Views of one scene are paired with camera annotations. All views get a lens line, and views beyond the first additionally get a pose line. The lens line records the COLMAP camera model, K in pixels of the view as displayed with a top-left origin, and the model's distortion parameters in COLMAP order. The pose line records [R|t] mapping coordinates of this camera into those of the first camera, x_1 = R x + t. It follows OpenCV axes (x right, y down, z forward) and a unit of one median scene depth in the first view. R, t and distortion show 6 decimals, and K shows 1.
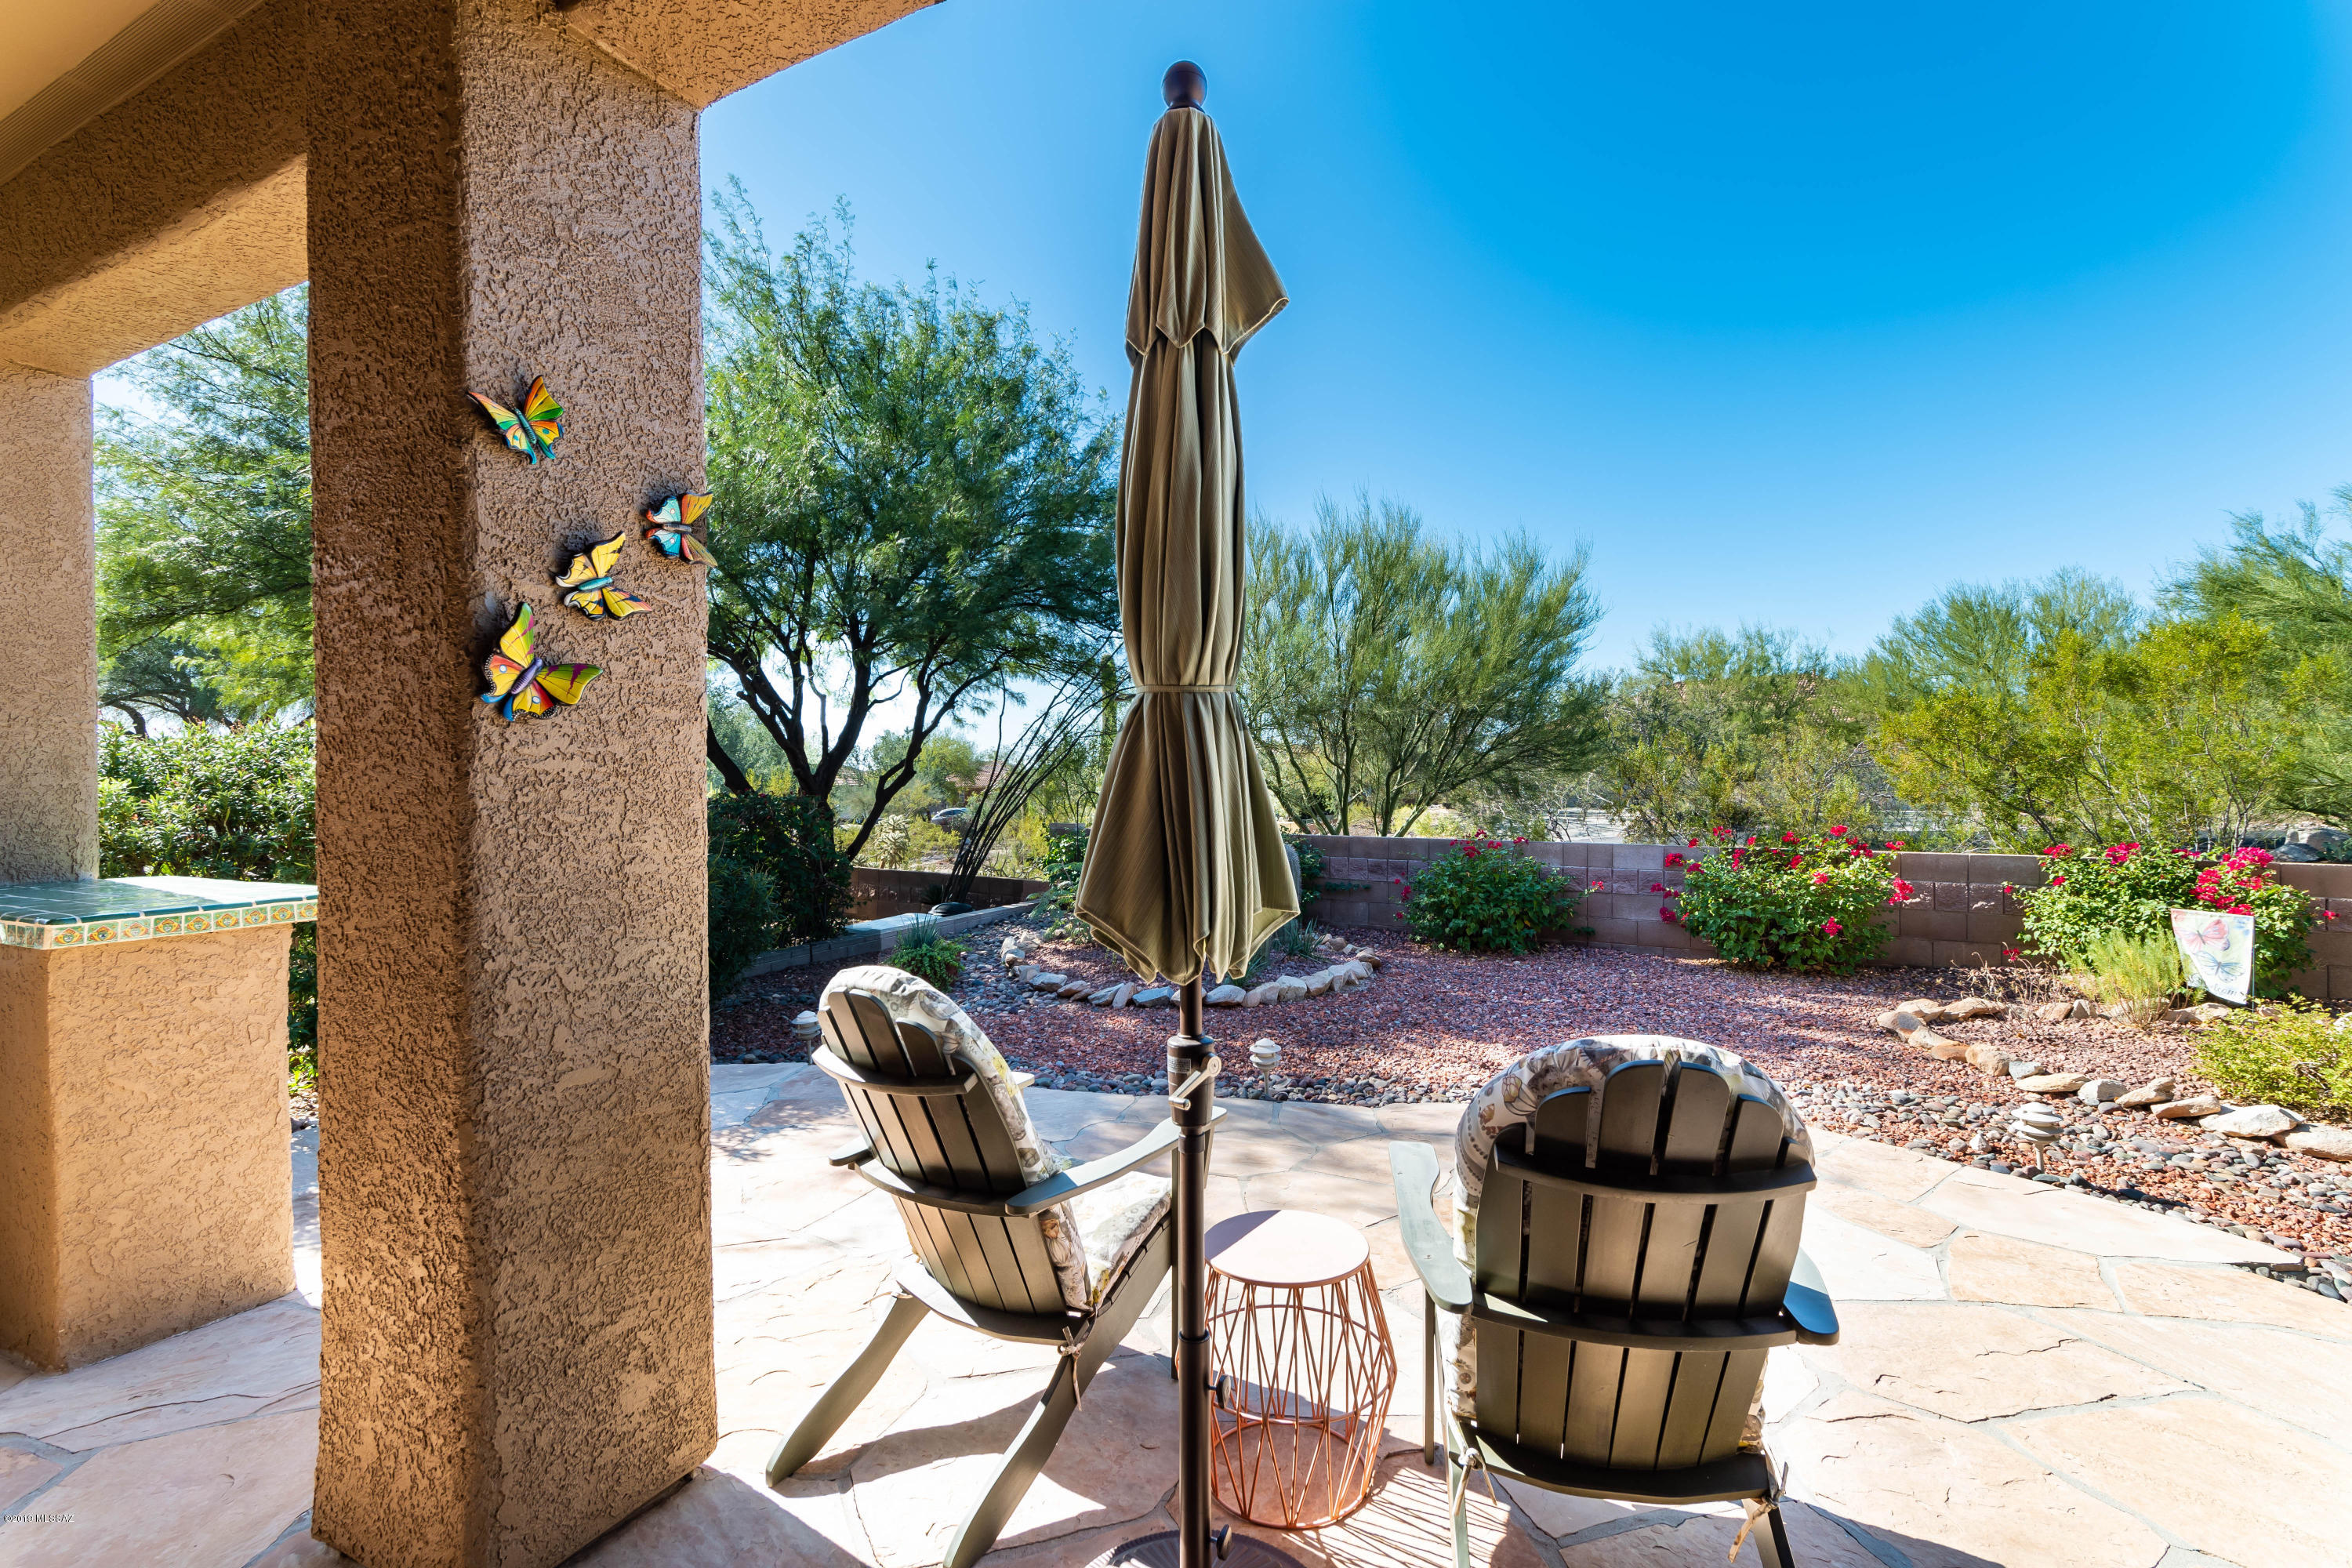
lens RADIAL K [[1025.9, 0, 1175.8], [0, 1025.9, 781.1], [0, 0, 1]] dist [-0.004831, 0.003909]
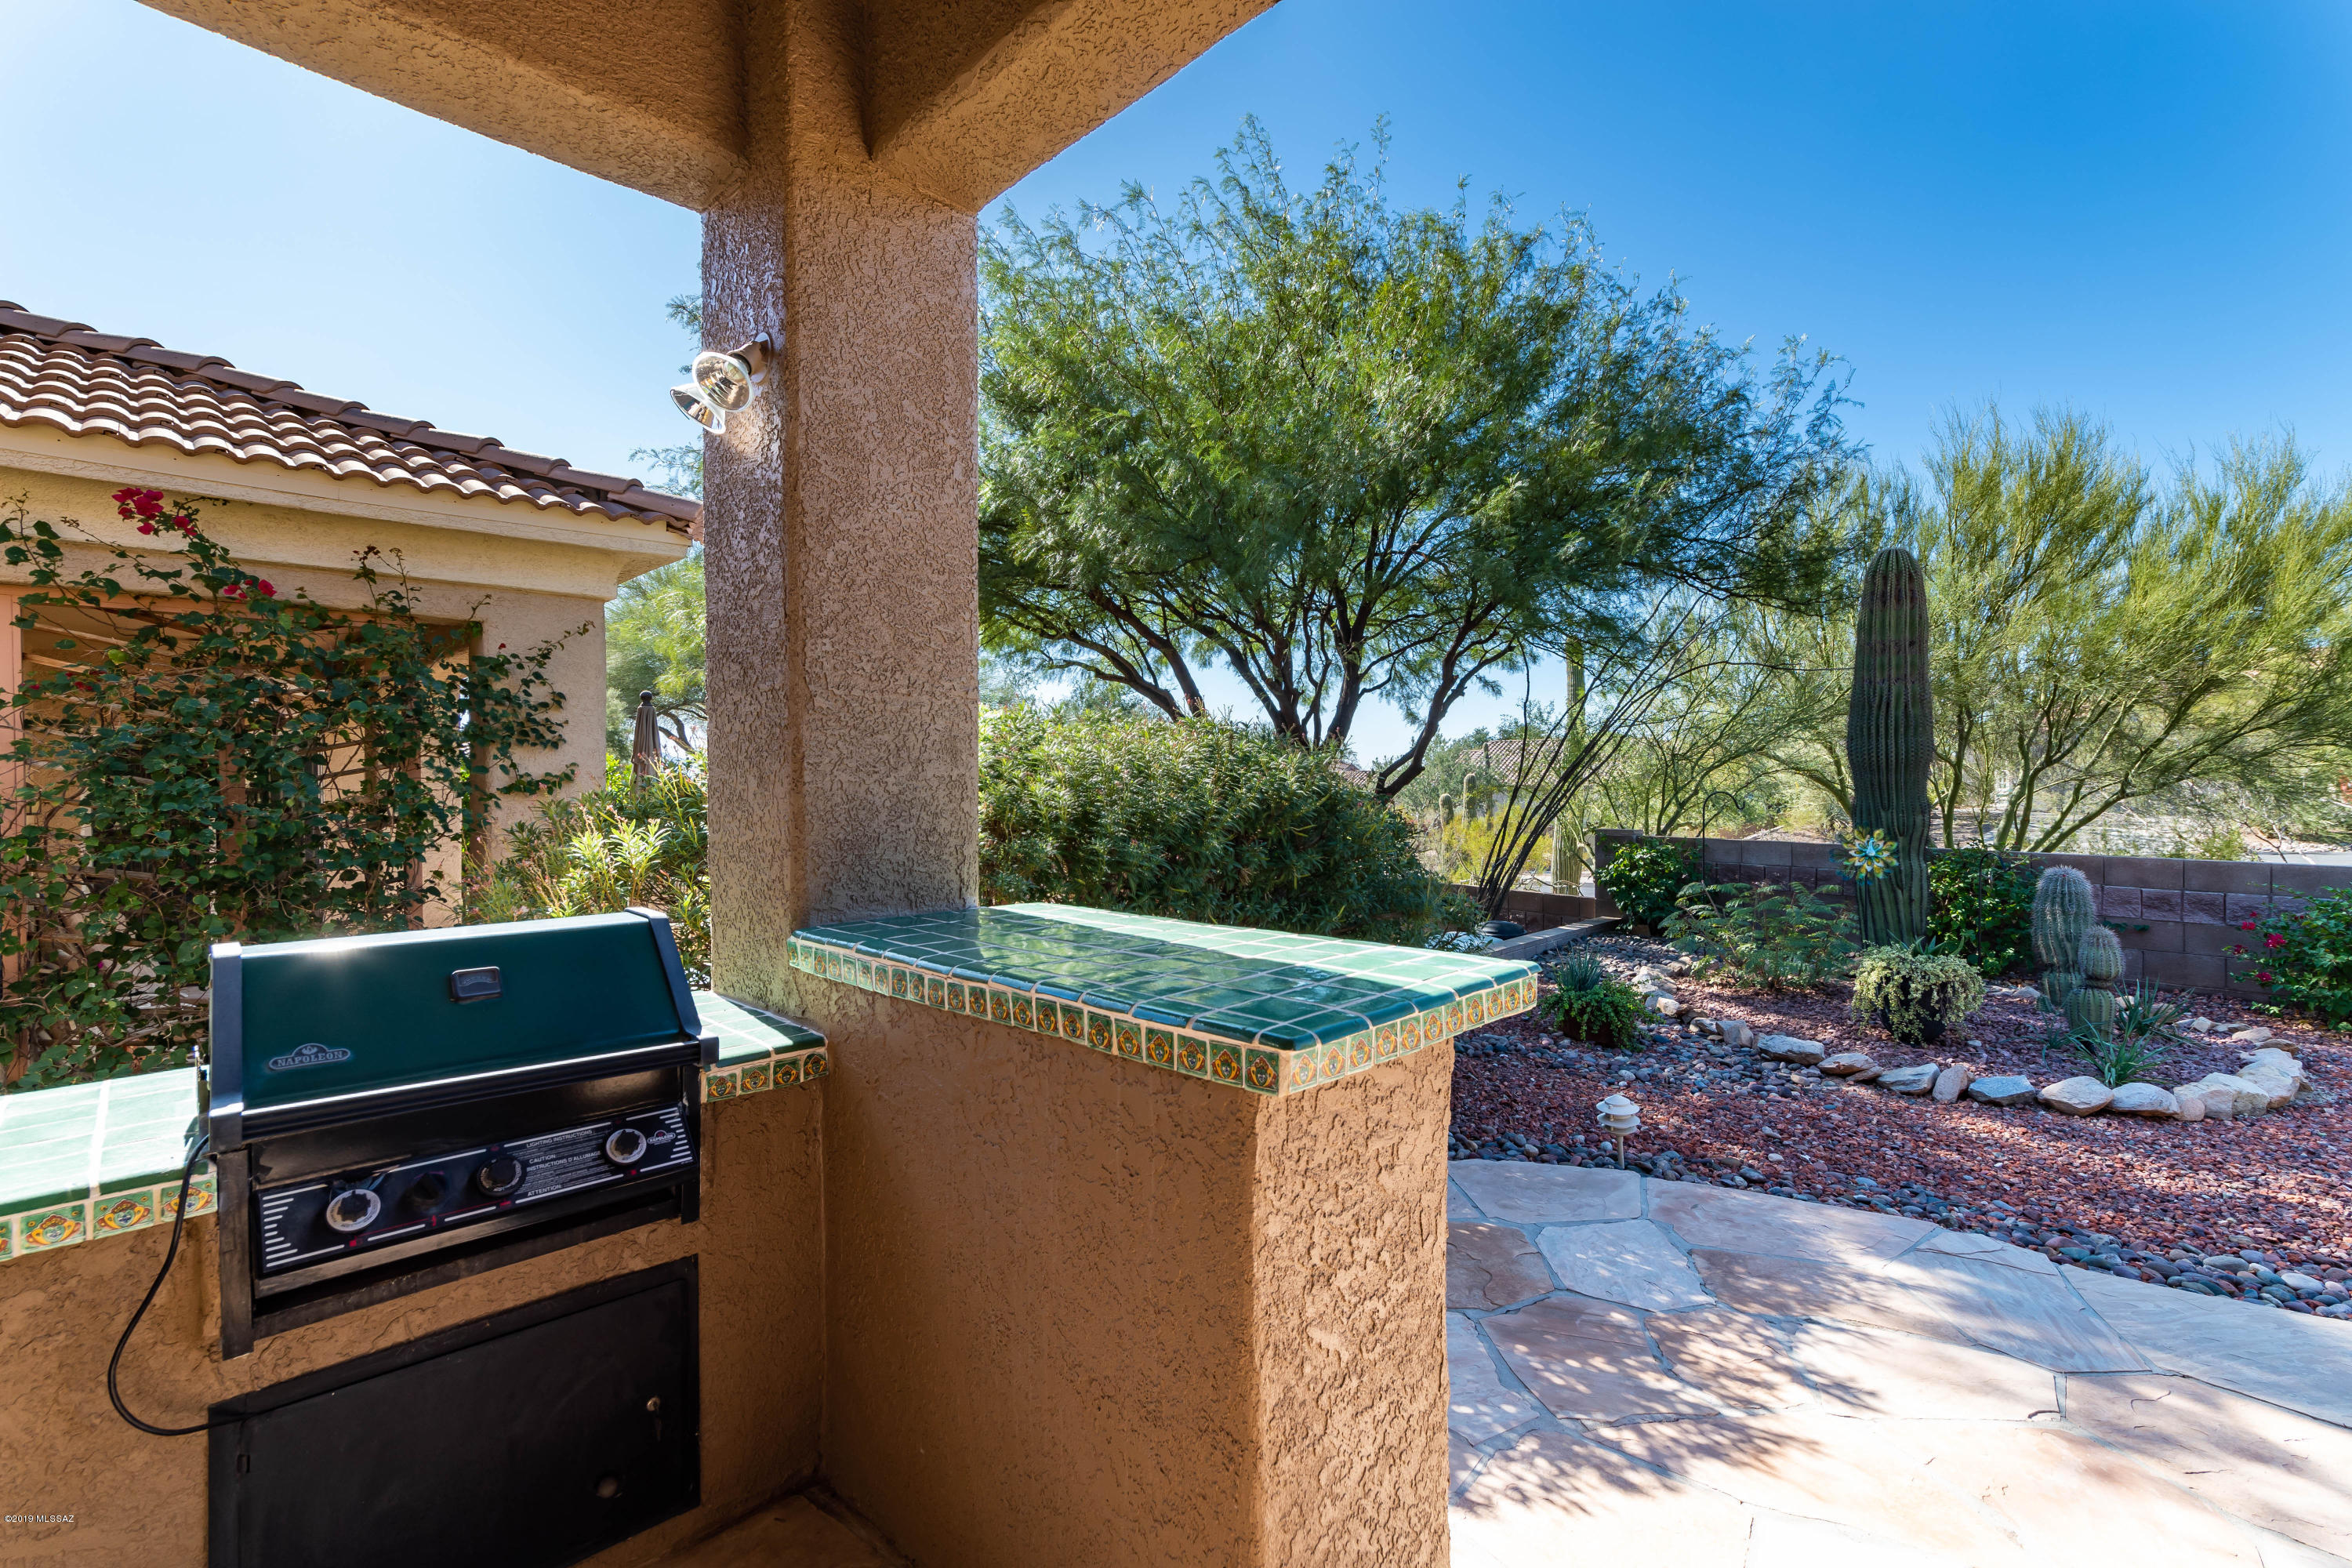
lens RADIAL K [[1025.9, 0, 1181.8], [0, 1025.9, 779.0], [0, 0, 1]] dist [-0.004831, 0.003909]
pose [[0.952470, 0.002558, -0.304622, -0.703304], [-0.002823, 0.999996, -0.000430, 0.005630], [0.304620, 0.001269, 0.952473, 0.356922]]
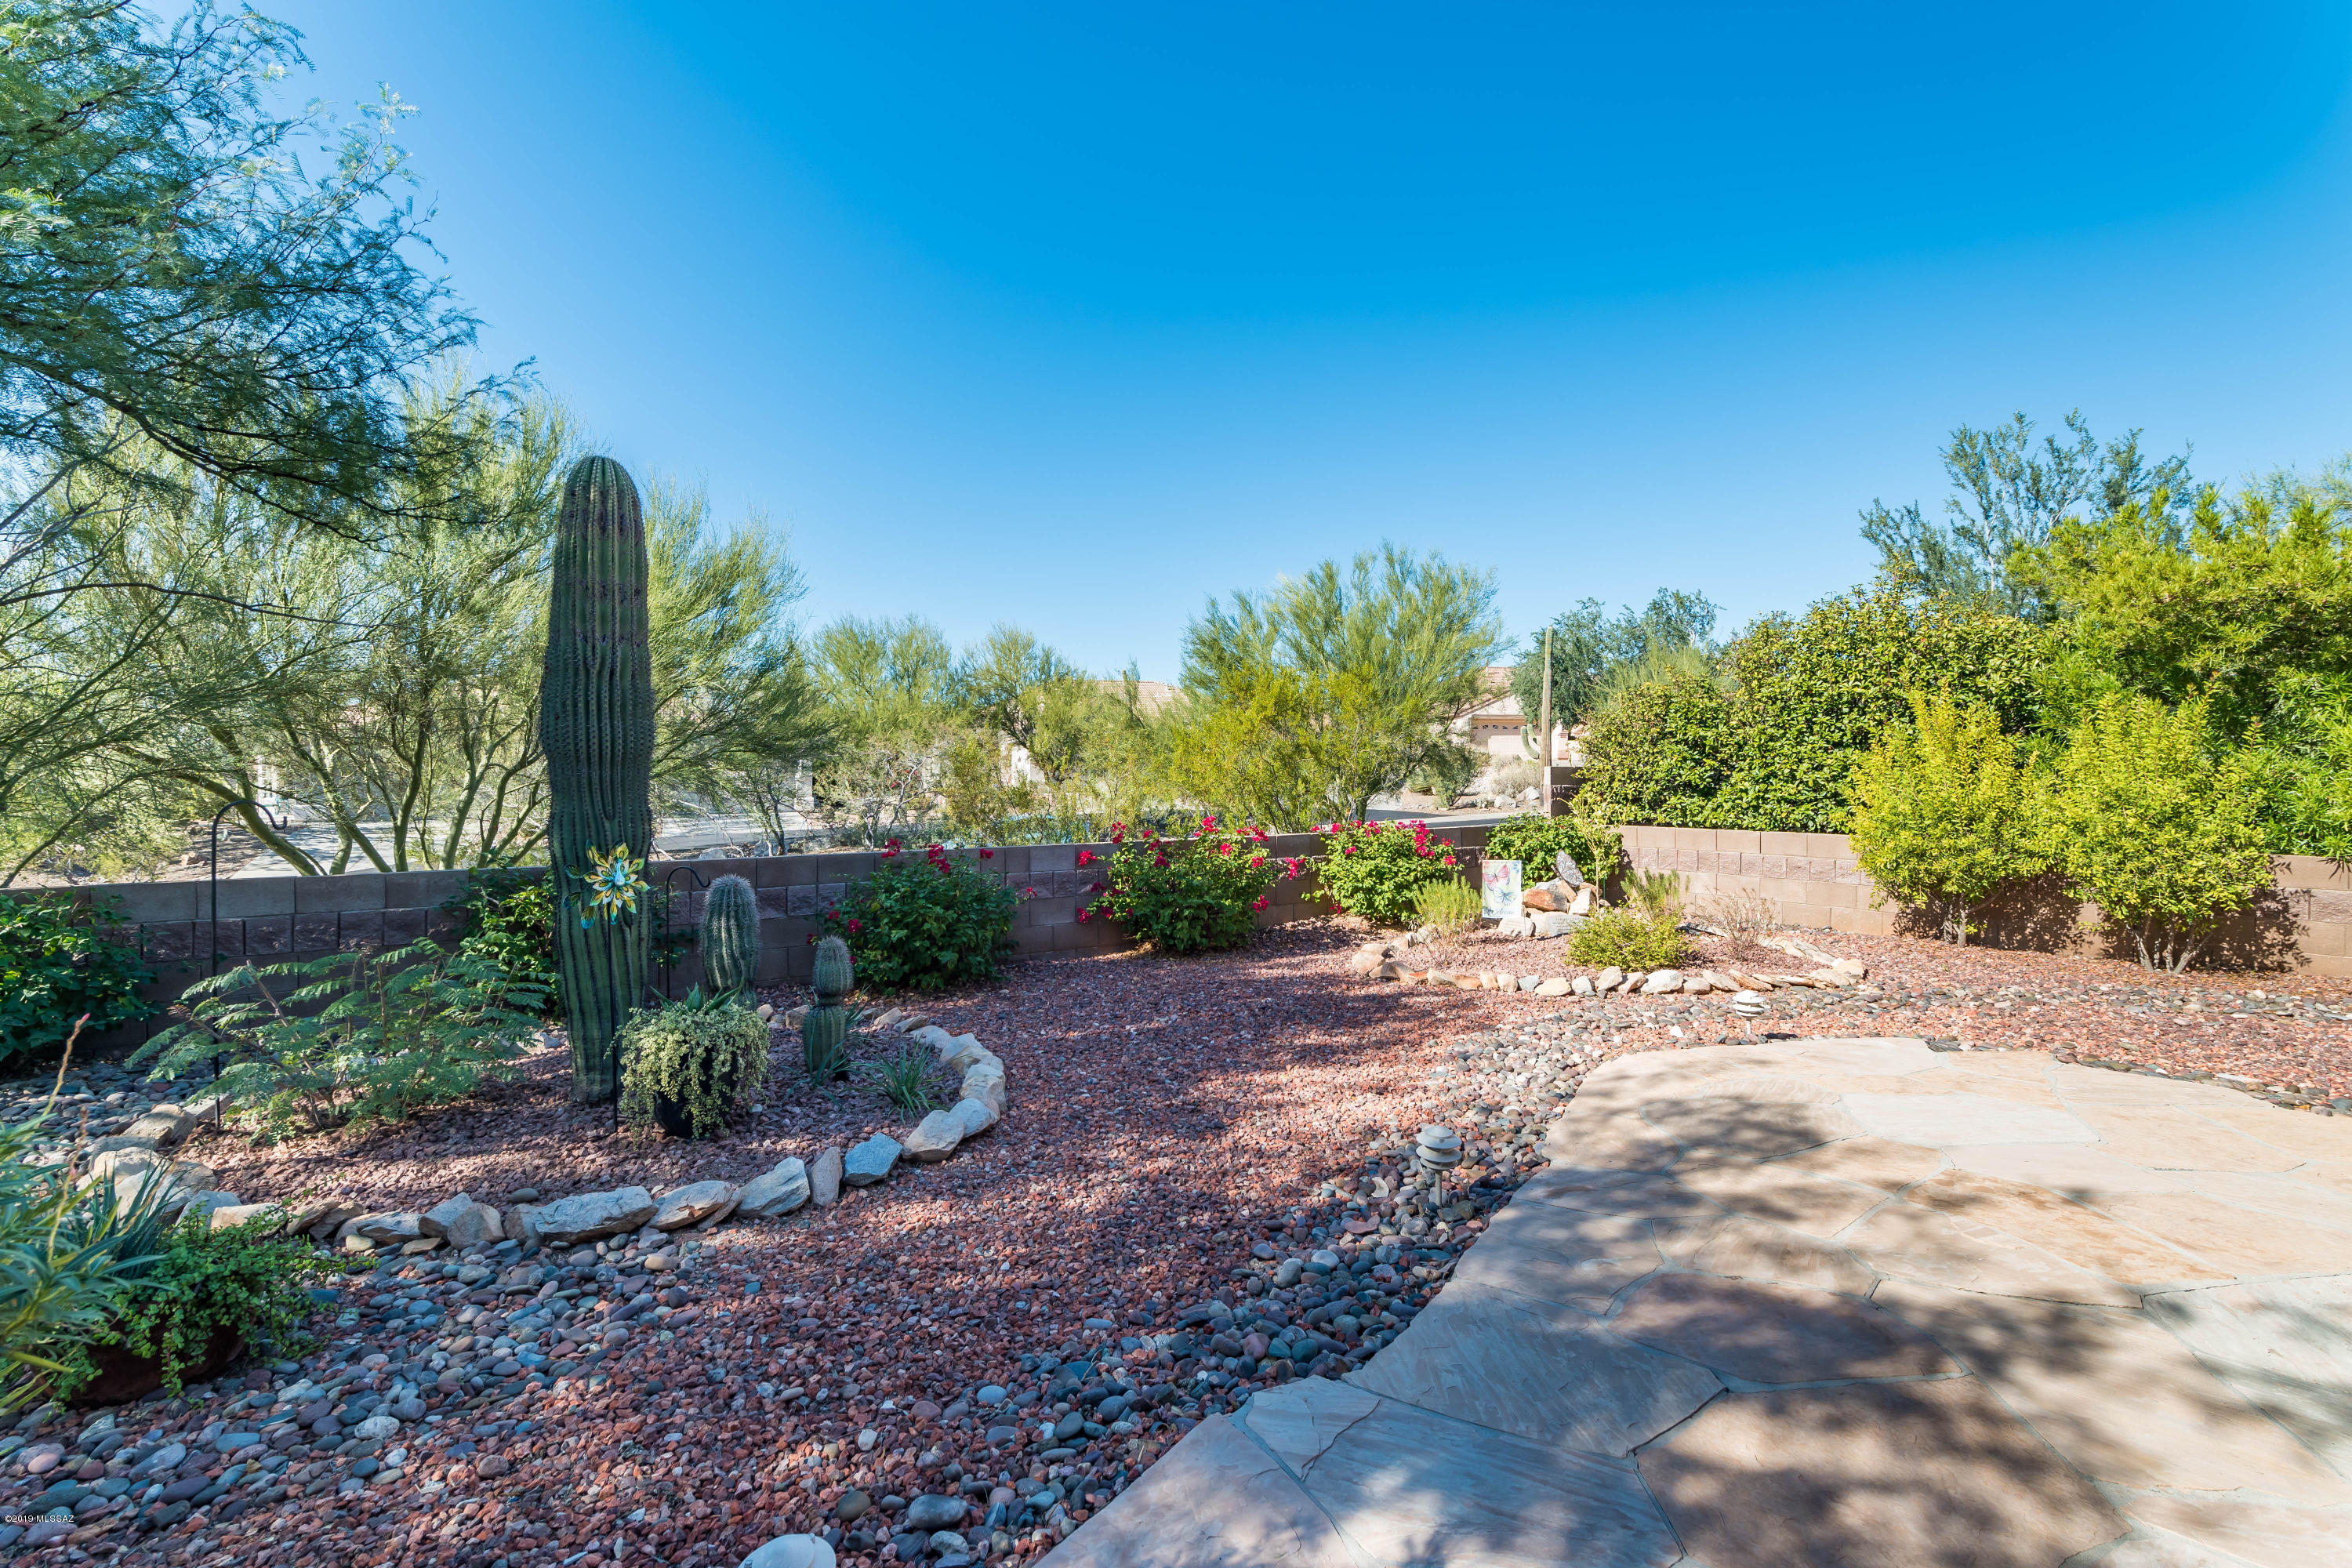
lens RADIAL K [[1025.9, 0, 1180.6], [0, 1025.9, 780.4], [0, 0, 1]] dist [-0.004831, 0.003909]
pose [[0.438485, -0.000897, 0.898738, -0.918536], [0.011114, 0.999928, -0.004424, 0.023003], [-0.898670, 0.011929, 0.438464, 1.257357]]
